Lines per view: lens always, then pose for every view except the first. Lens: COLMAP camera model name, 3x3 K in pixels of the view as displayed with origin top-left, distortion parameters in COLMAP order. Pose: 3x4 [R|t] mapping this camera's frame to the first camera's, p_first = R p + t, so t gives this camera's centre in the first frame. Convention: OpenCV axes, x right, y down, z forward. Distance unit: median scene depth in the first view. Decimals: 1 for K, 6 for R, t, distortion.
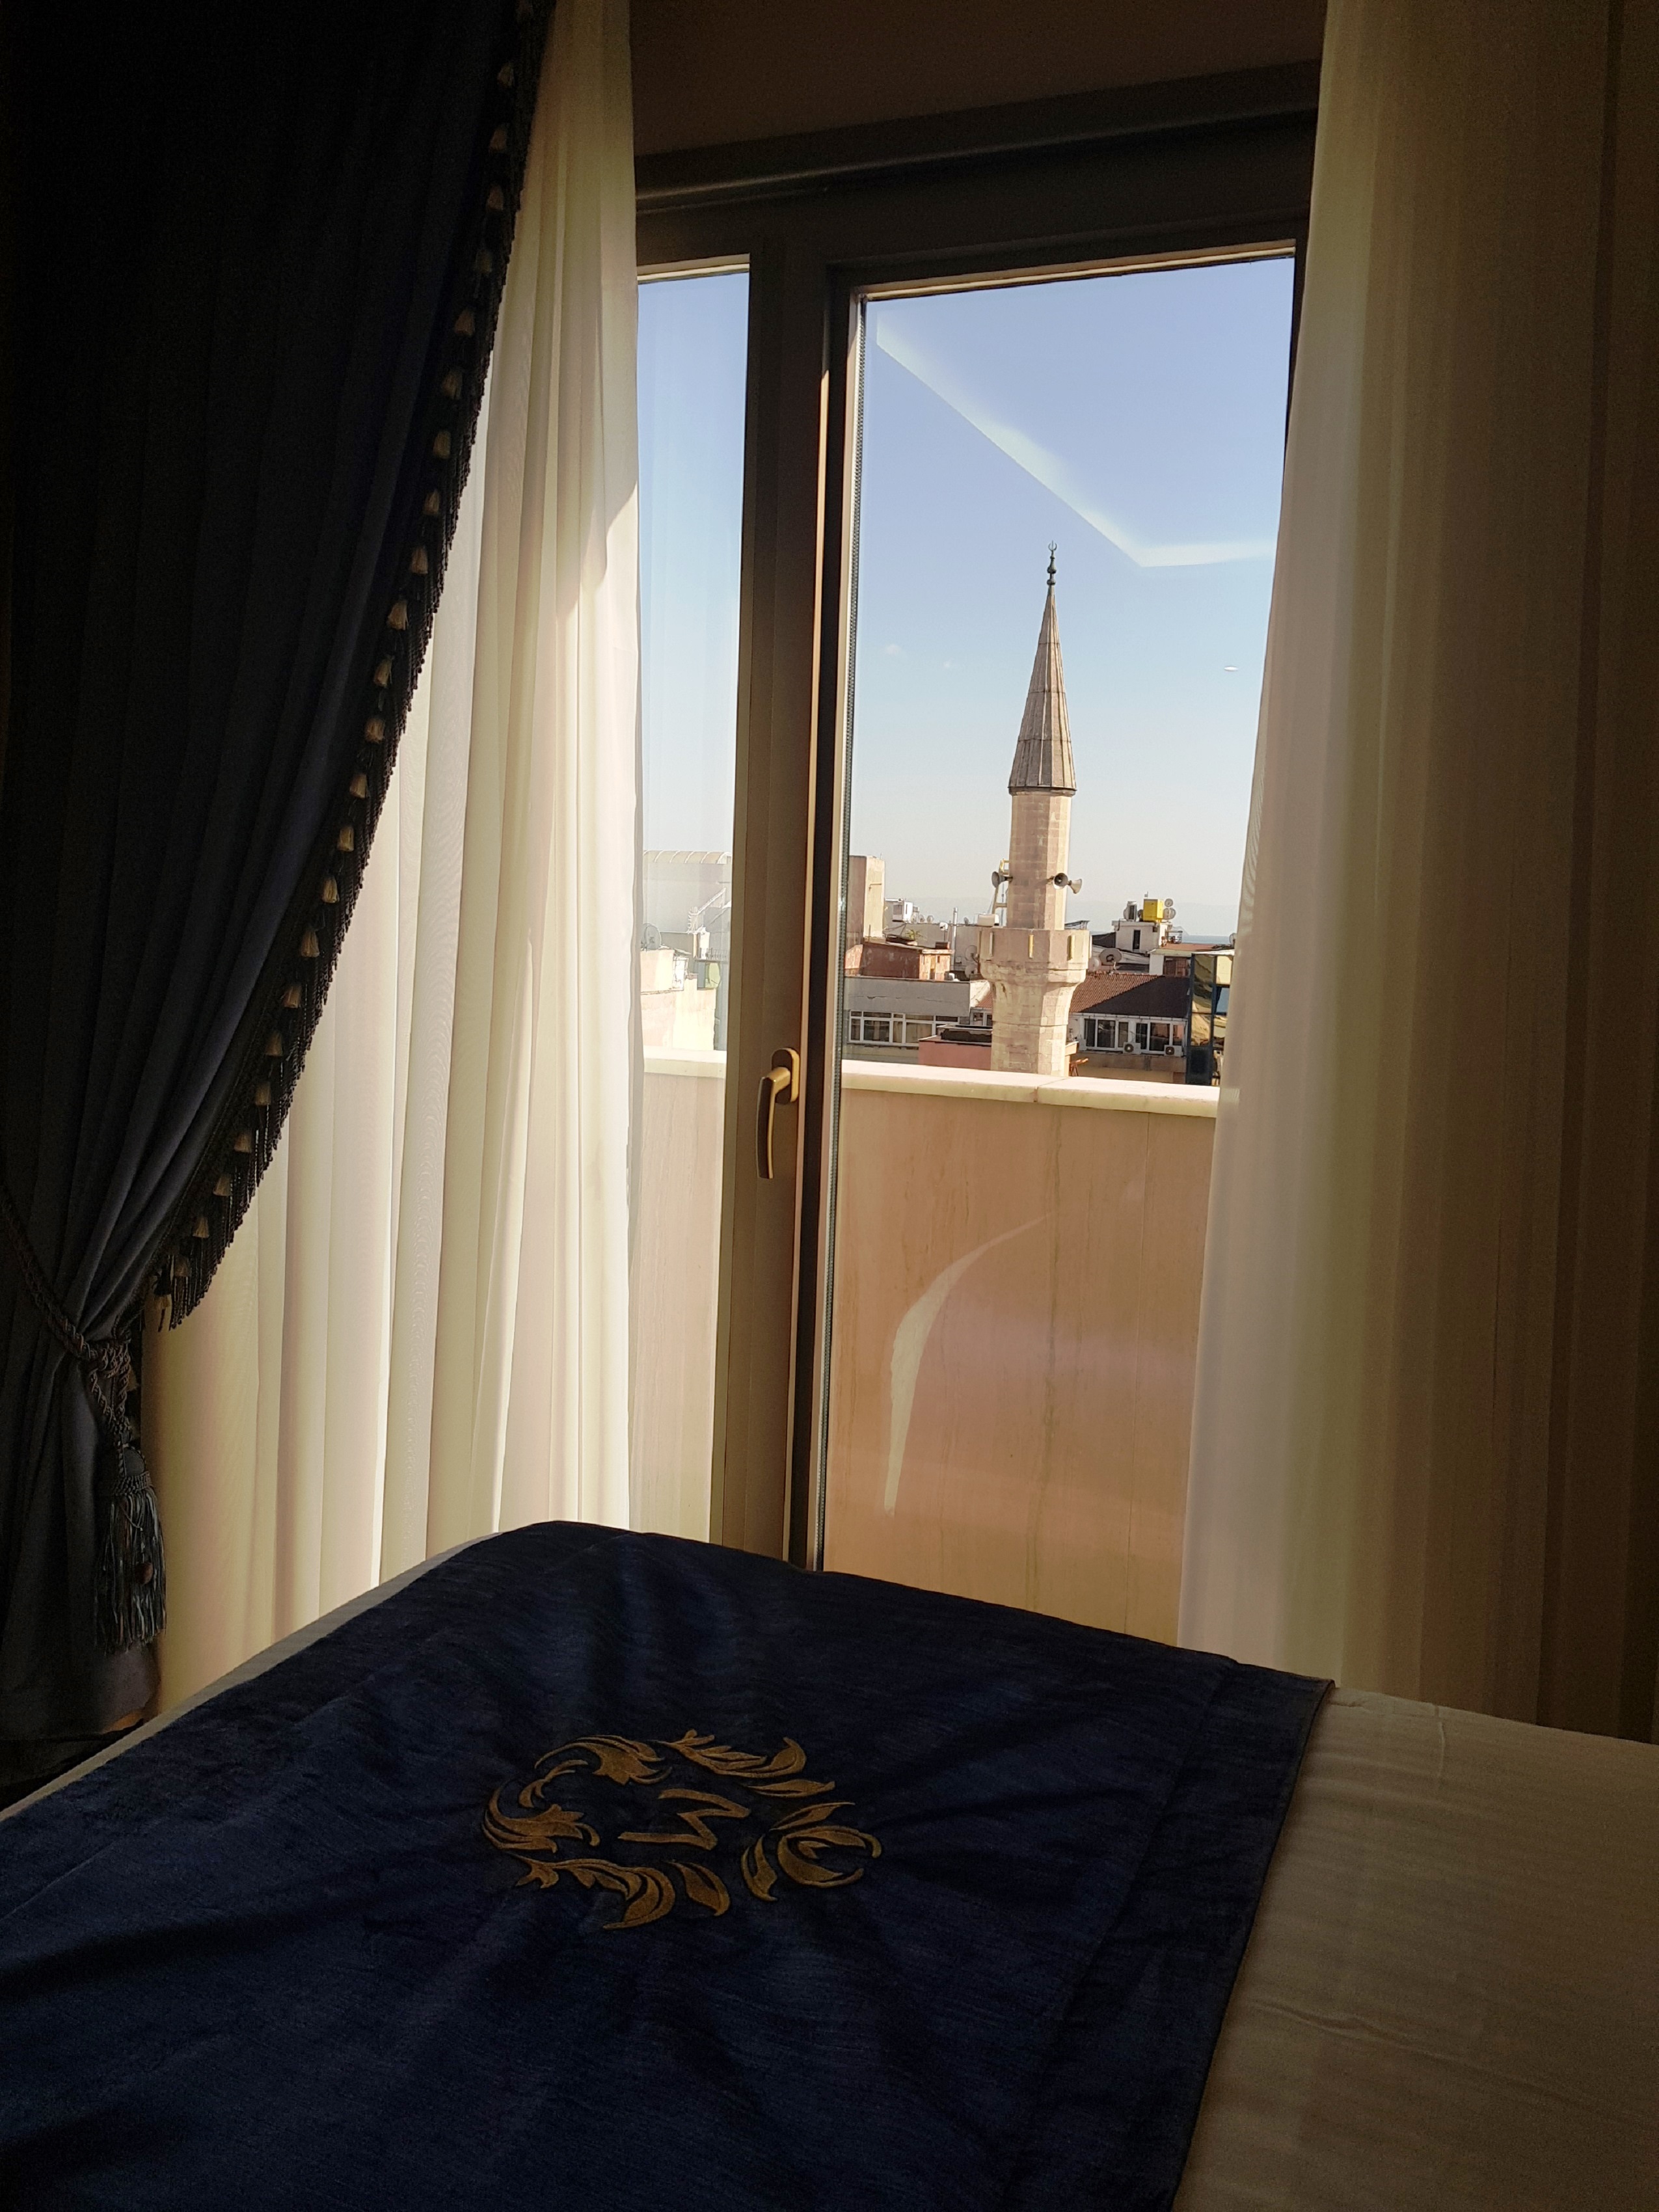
lens RADIAL K [[1612.2, 0, 879.9], [0, 1612.2, 1085.7], [0, 0, 1]] dist [0.056898, -0.084808]
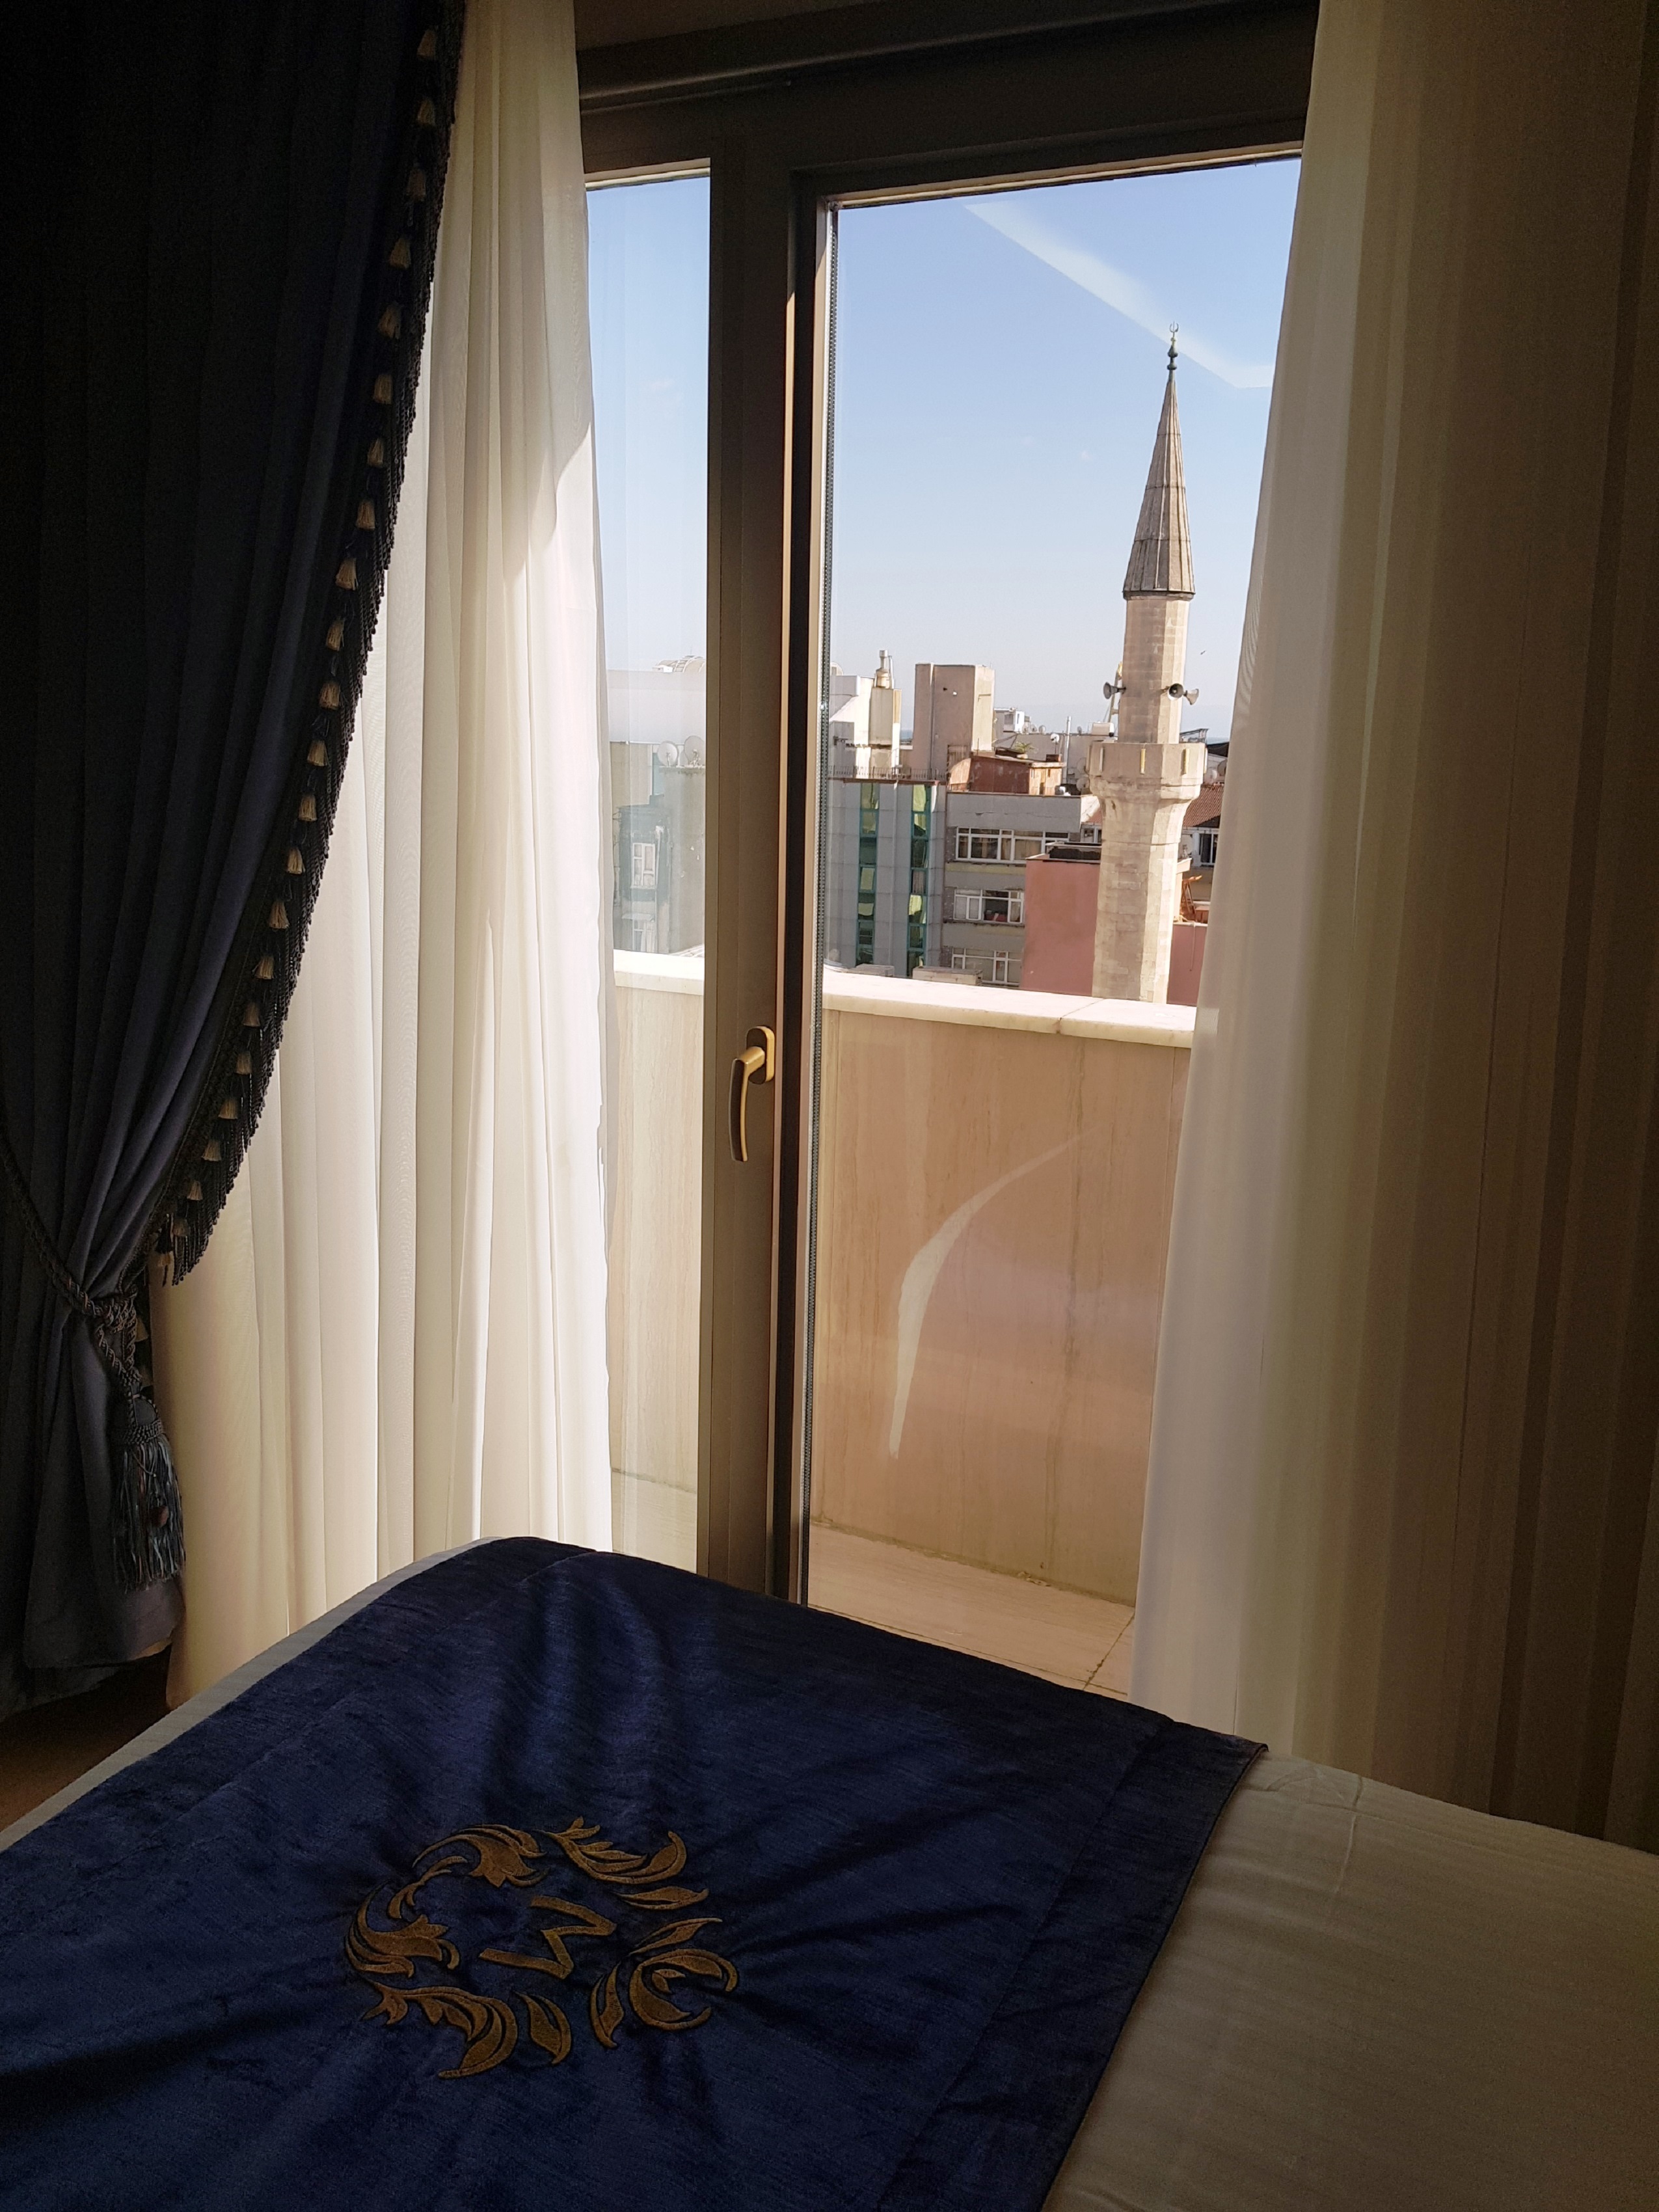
lens RADIAL K [[1612.2, 0, 879.9], [0, 1612.2, 1085.7], [0, 0, 1]] dist [0.056898, -0.084808]
pose [[0.997458, 0.007740, -0.070831, 0.081961], [0.000700, 0.992970, 0.118360, -0.102363], [0.071249, -0.118109, 0.990441, 0.043778]]
